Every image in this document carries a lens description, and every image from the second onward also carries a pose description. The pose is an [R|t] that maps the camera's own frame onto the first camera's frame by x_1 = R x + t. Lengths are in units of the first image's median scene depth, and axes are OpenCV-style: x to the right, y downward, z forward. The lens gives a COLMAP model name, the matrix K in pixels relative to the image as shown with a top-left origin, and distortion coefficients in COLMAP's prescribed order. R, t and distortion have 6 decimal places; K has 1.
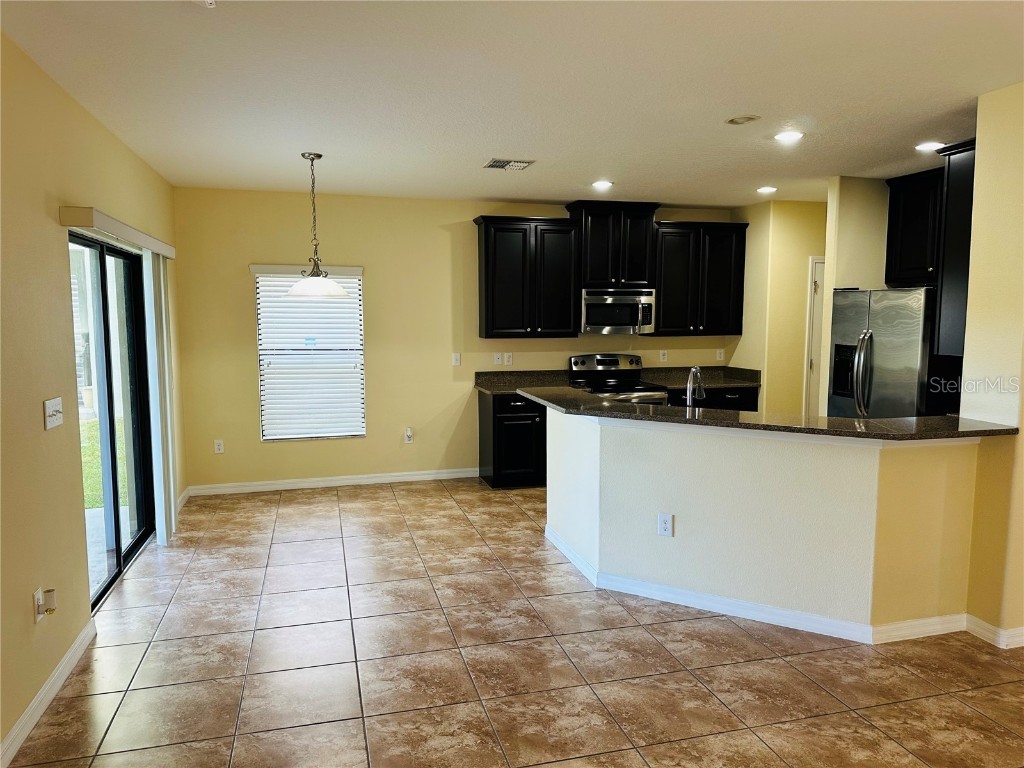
lens RADIAL K [[714.2, 0, 512.0], [0, 714.2, 384.0], [0, 0, 1]] dist [0.074872, -0.075371]
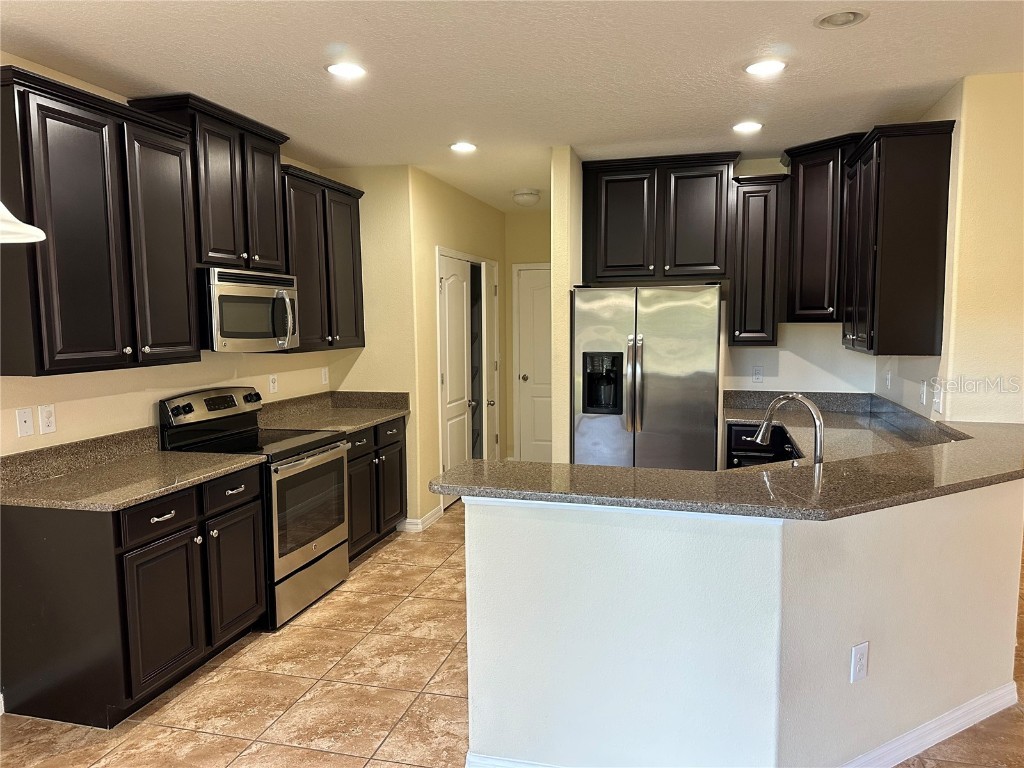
lens RADIAL K [[716.7, 0, 514.9], [0, 716.7, 387.3], [0, 0, 1]] dist [-0.001318, -0.002603]
pose [[0.494808, -0.087500, 0.864586, -0.324693], [0.093139, 0.994527, 0.047347, -0.065953], [-0.863996, 0.057100, 0.500250, 0.722311]]
